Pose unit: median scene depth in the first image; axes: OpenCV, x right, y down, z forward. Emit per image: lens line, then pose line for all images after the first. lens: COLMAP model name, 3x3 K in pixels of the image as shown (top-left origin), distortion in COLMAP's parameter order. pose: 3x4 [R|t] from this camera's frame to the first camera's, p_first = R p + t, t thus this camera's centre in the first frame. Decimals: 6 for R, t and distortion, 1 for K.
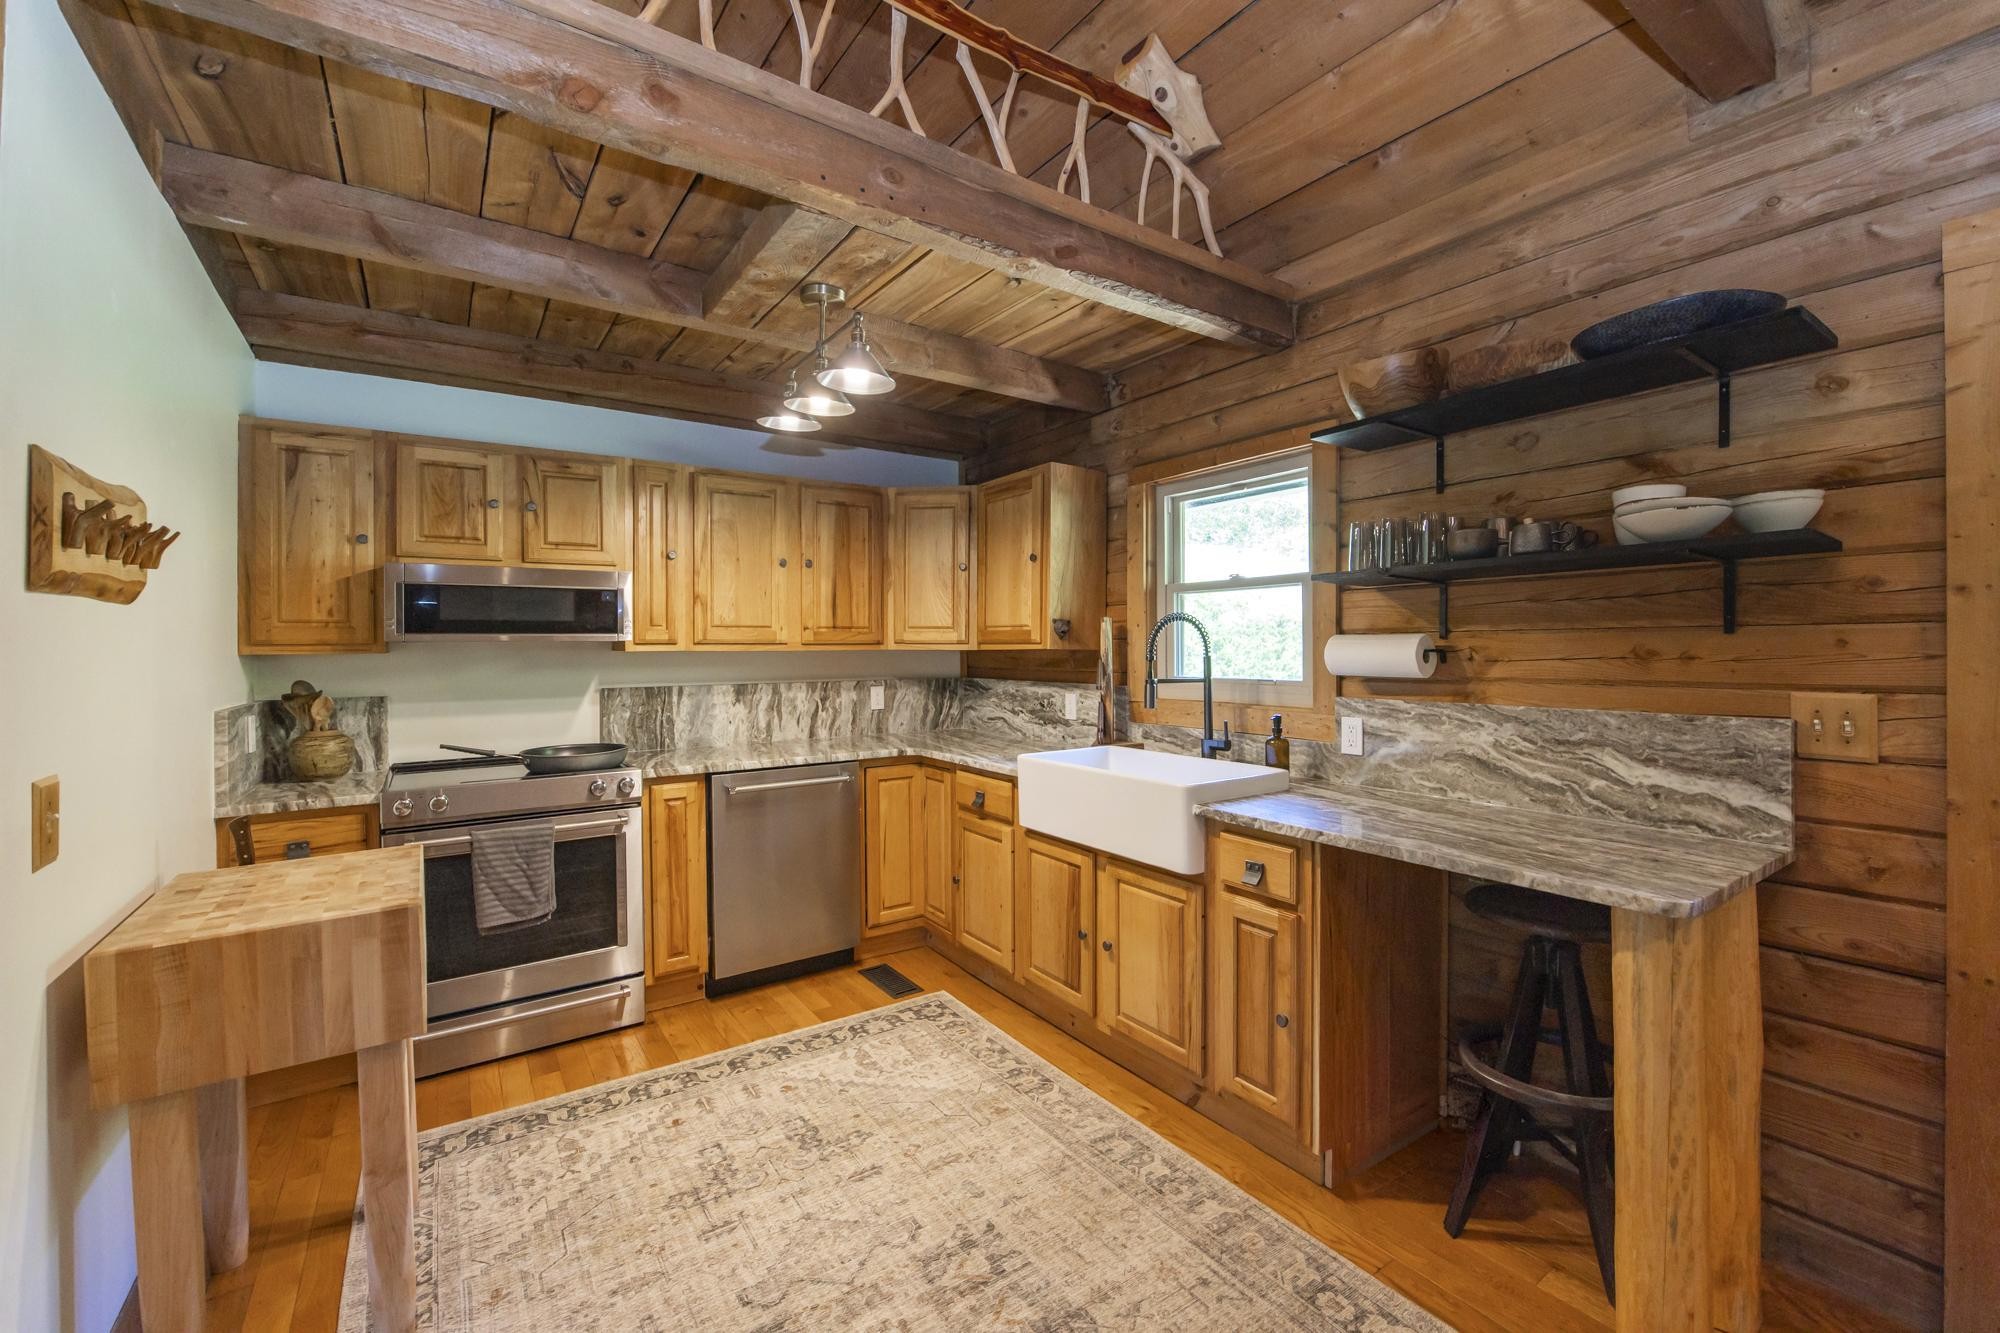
lens RADIAL K [[833.3, 0, 1000.0], [0, 833.3, 643.1], [0, 0, 1]] dist [-0.010822, -0.000740]
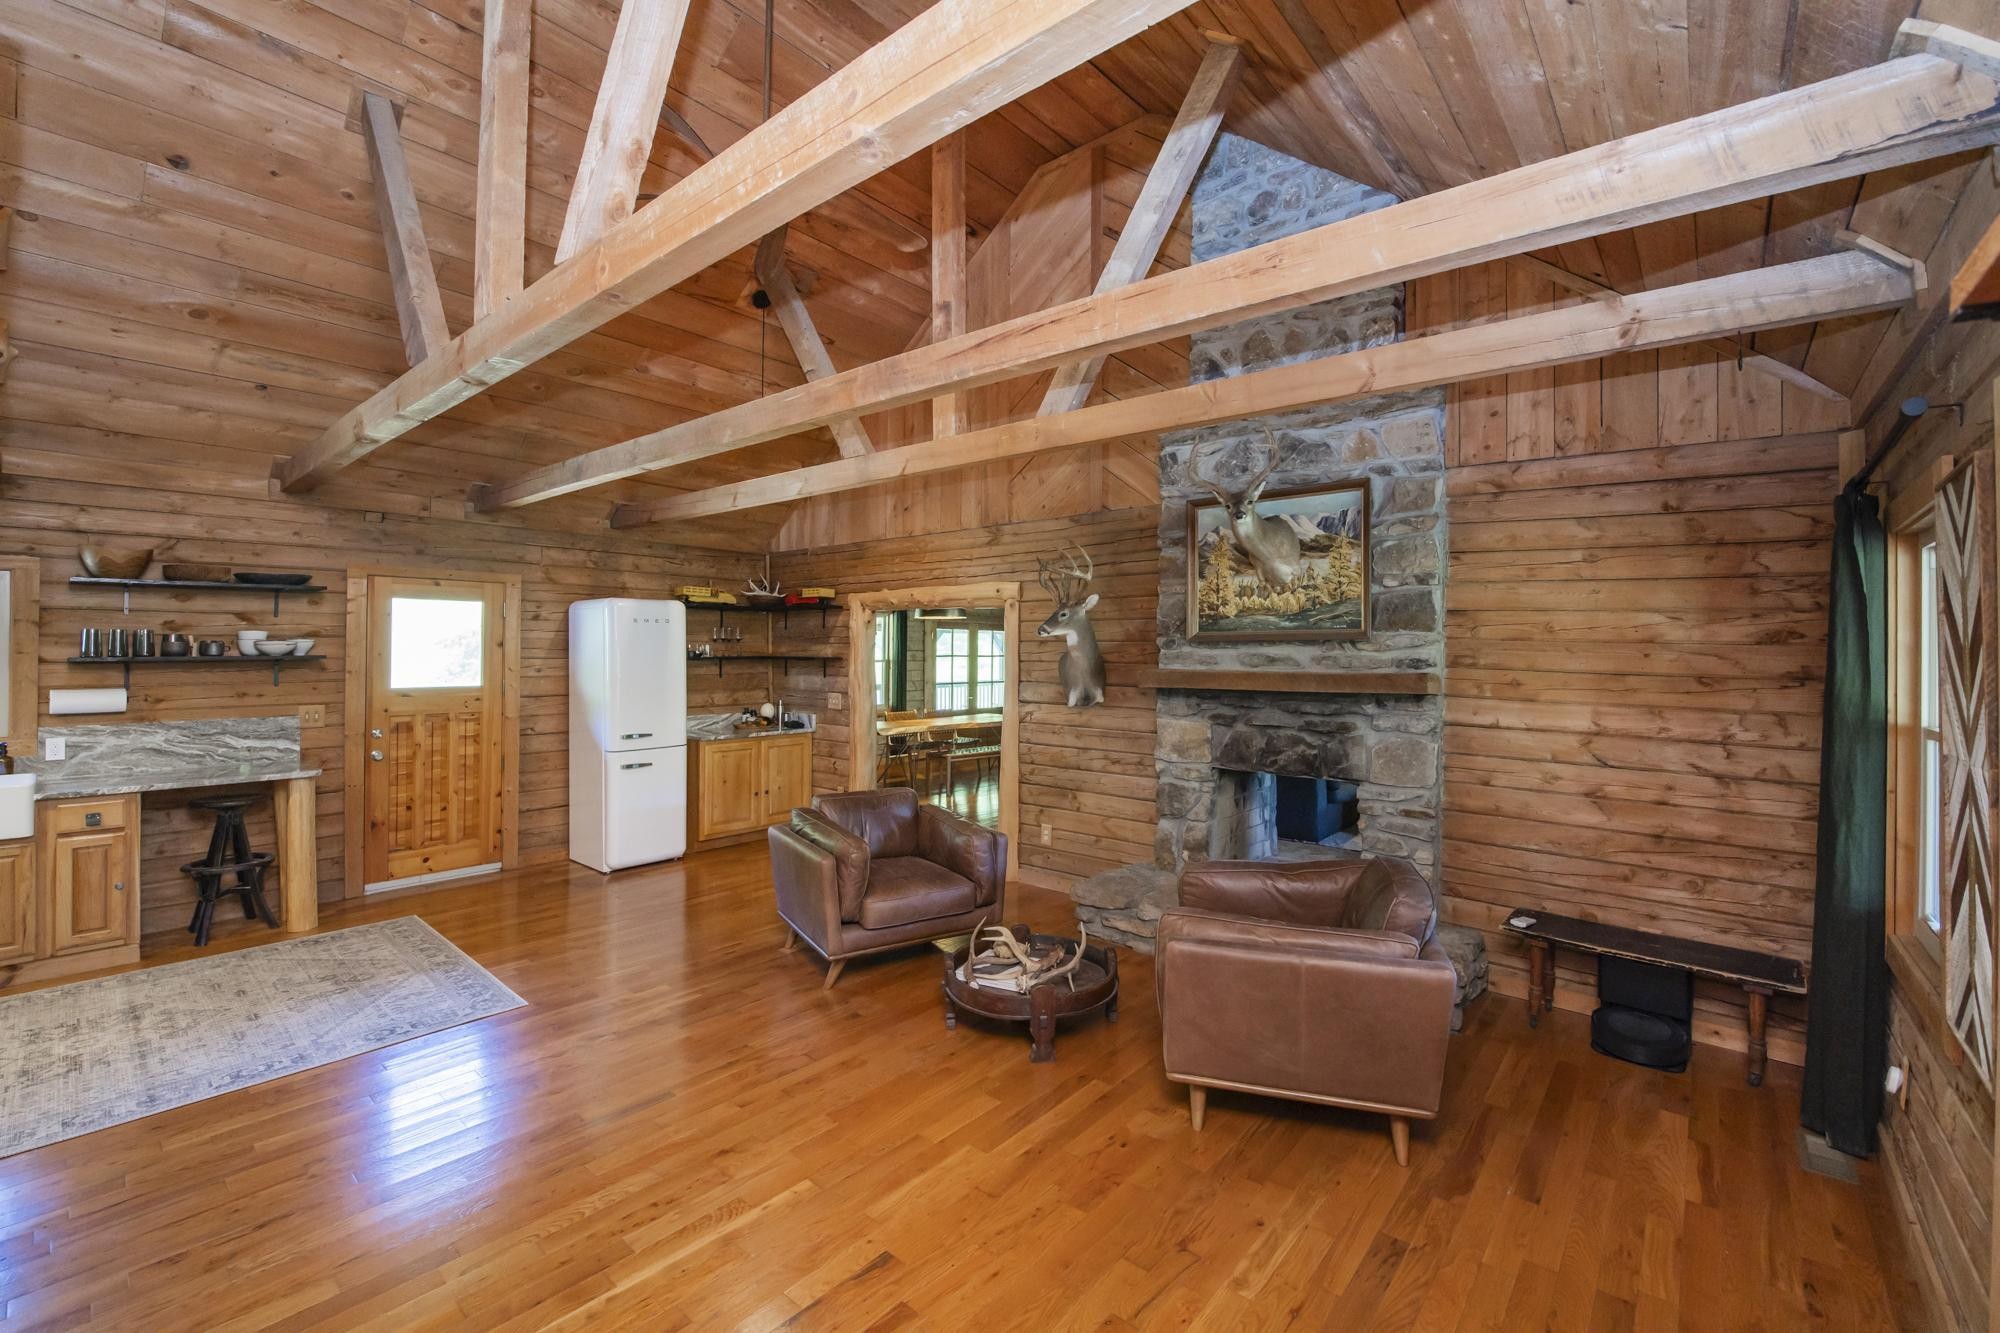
lens RADIAL K [[833.3, 0, 968.6], [0, 833.3, 651.1], [0, 0, 1]] dist [-0.010822, -0.000740]
pose [[-0.229344, 0.006104, 0.973326, -1.520134], [-0.003490, 0.999969, -0.007093, -0.076668], [-0.973339, -0.005023, -0.229316, -0.393193]]
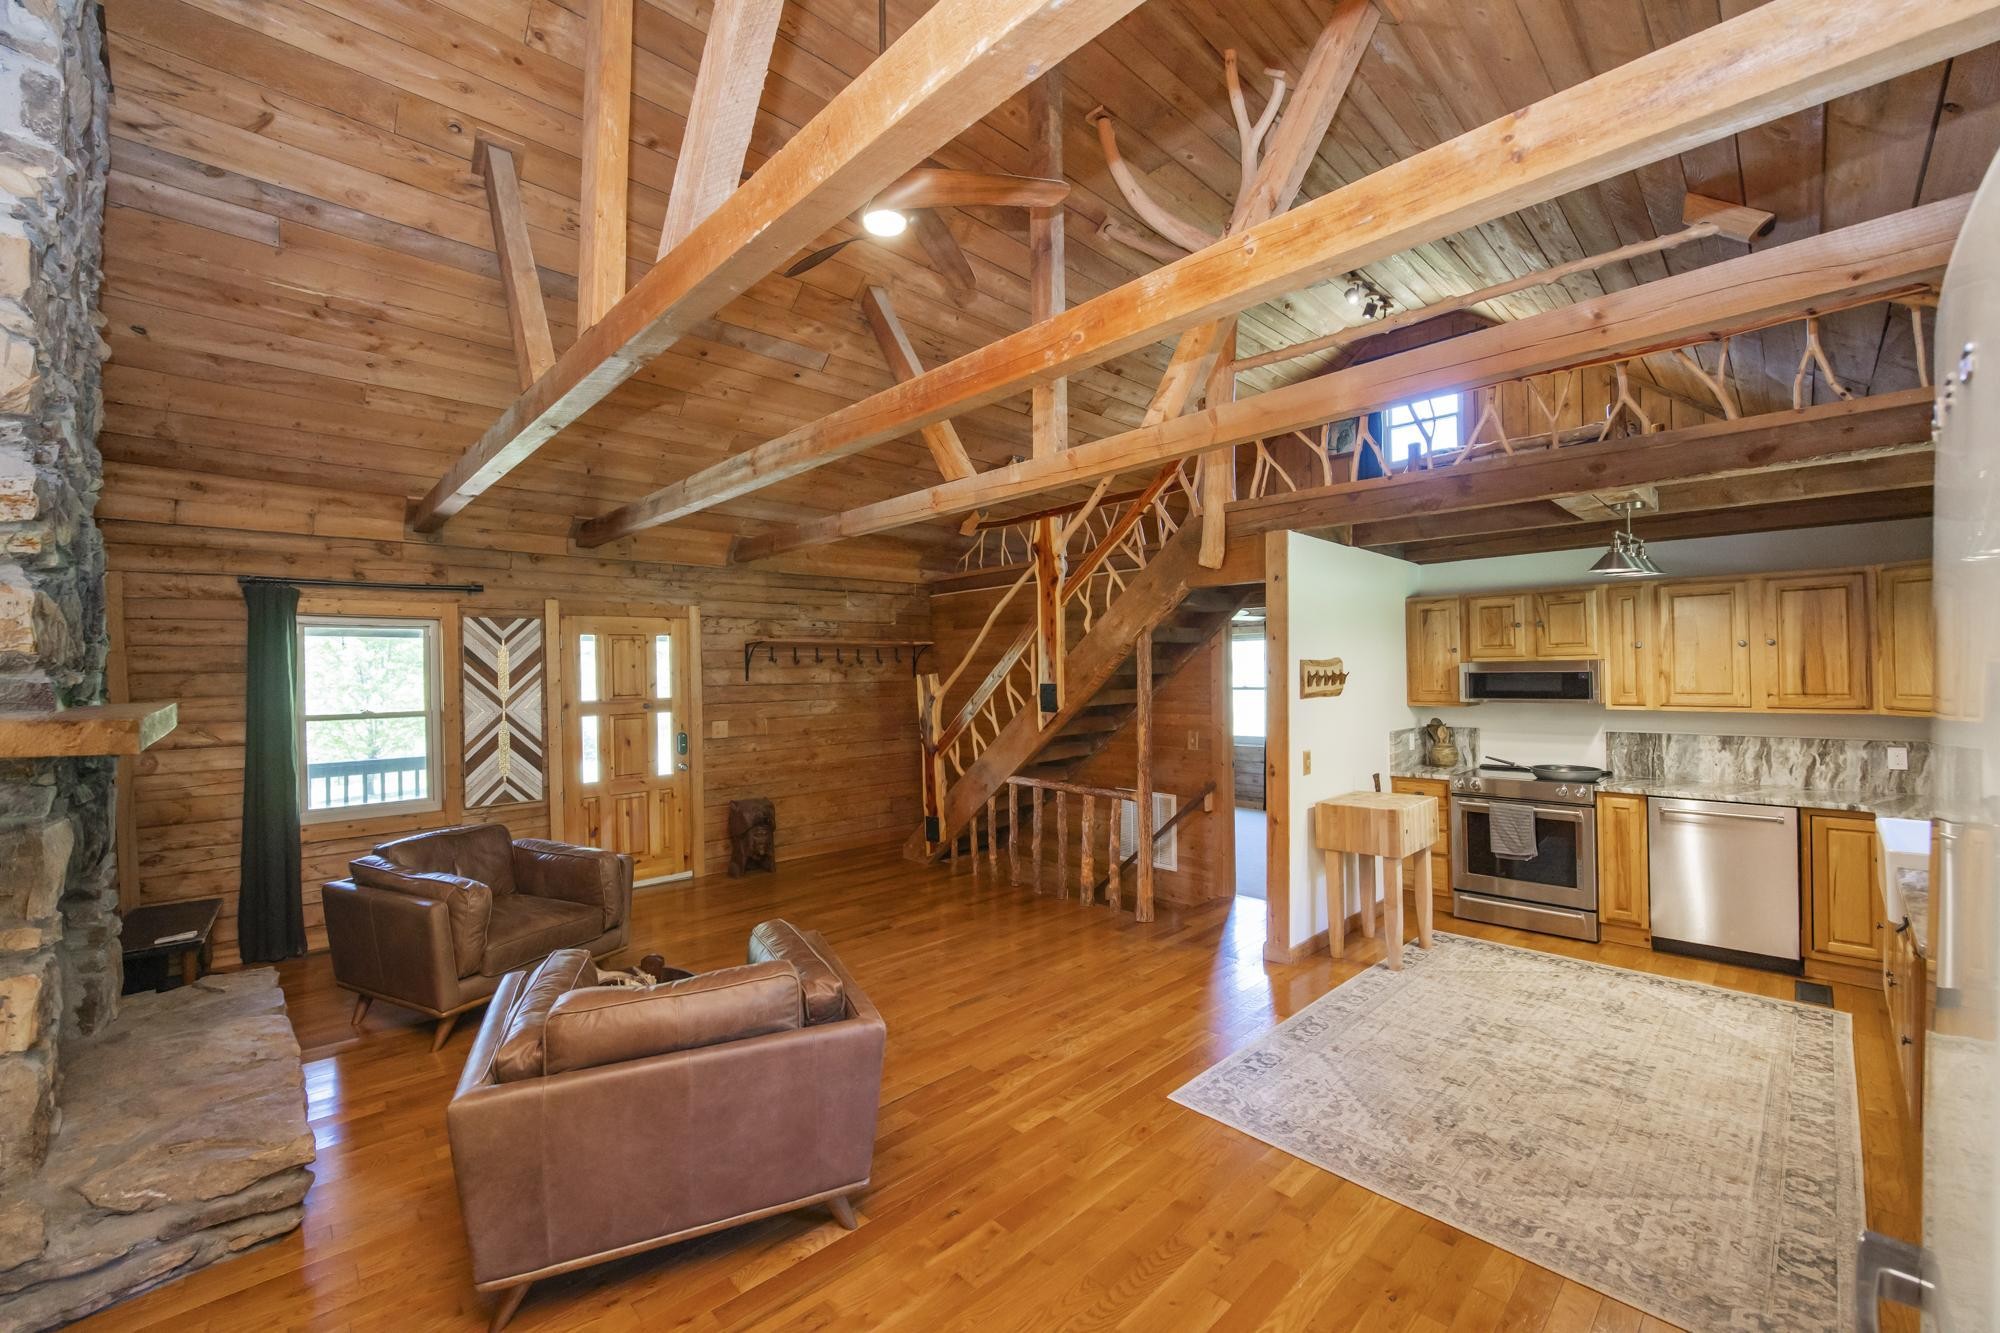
lens RADIAL K [[786.5, 0, 1012.2], [0, 786.5, 666.9], [0, 0, 1]] dist [-0.021267, -0.000086]
pose [[0.172765, -0.003685, -0.984956, 0.920159], [0.015495, 0.999879, -0.001023, -0.099820], [0.984841, -0.015085, 0.172801, -0.392864]]
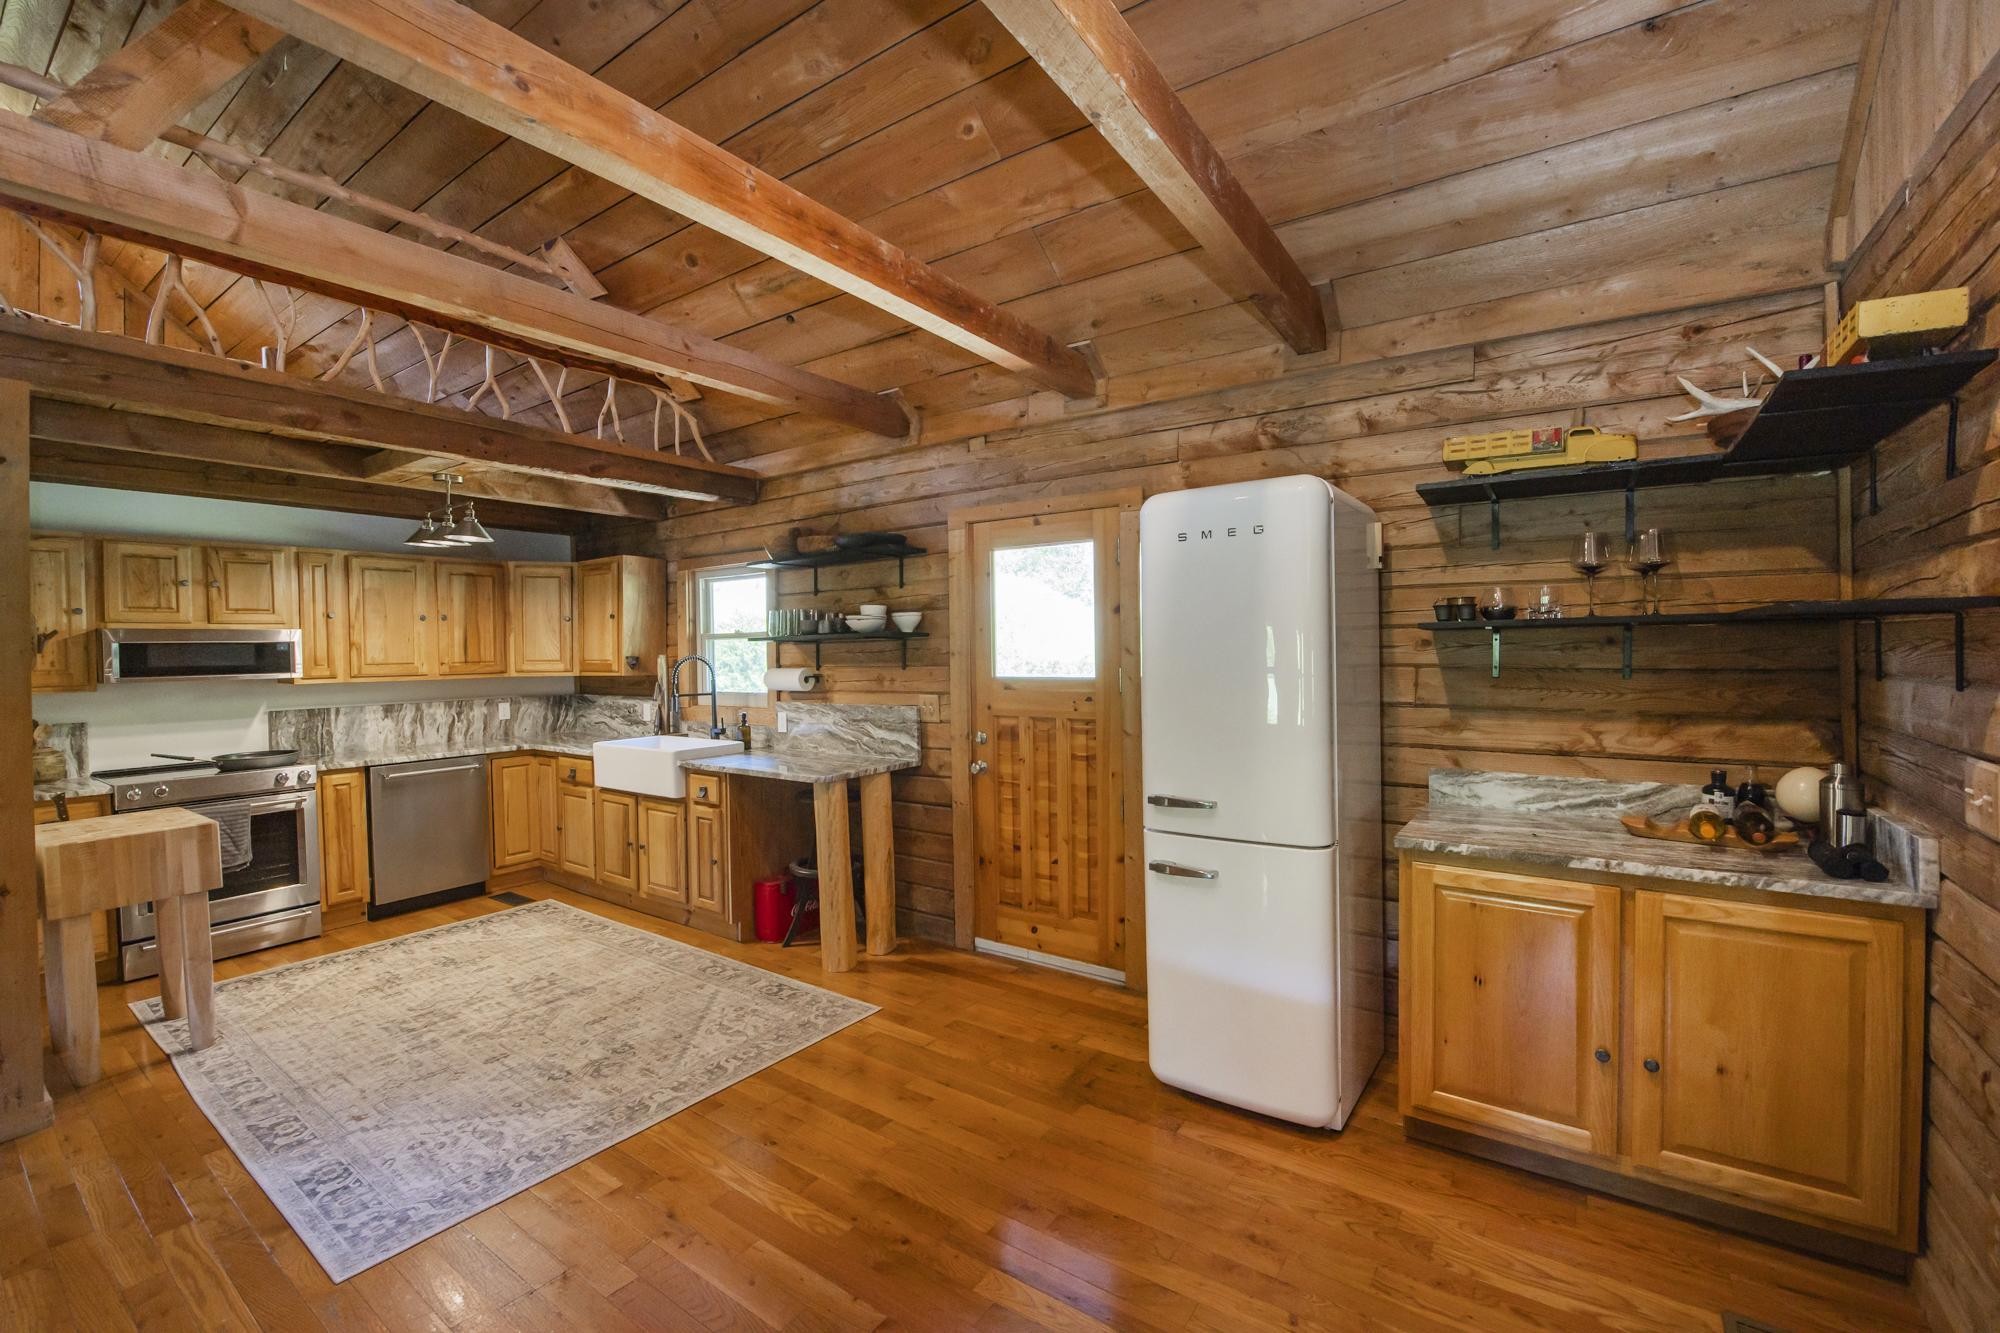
lens RADIAL K [[833.3, 0, 989.4], [0, 833.3, 659.1], [0, 0, 1]] dist [-0.010822, -0.000740]
pose [[0.940278, -0.014891, 0.340082, 0.212992], [0.010113, 0.999824, 0.015818, -0.050645], [-0.340257, -0.011434, 0.940263, -0.844501]]
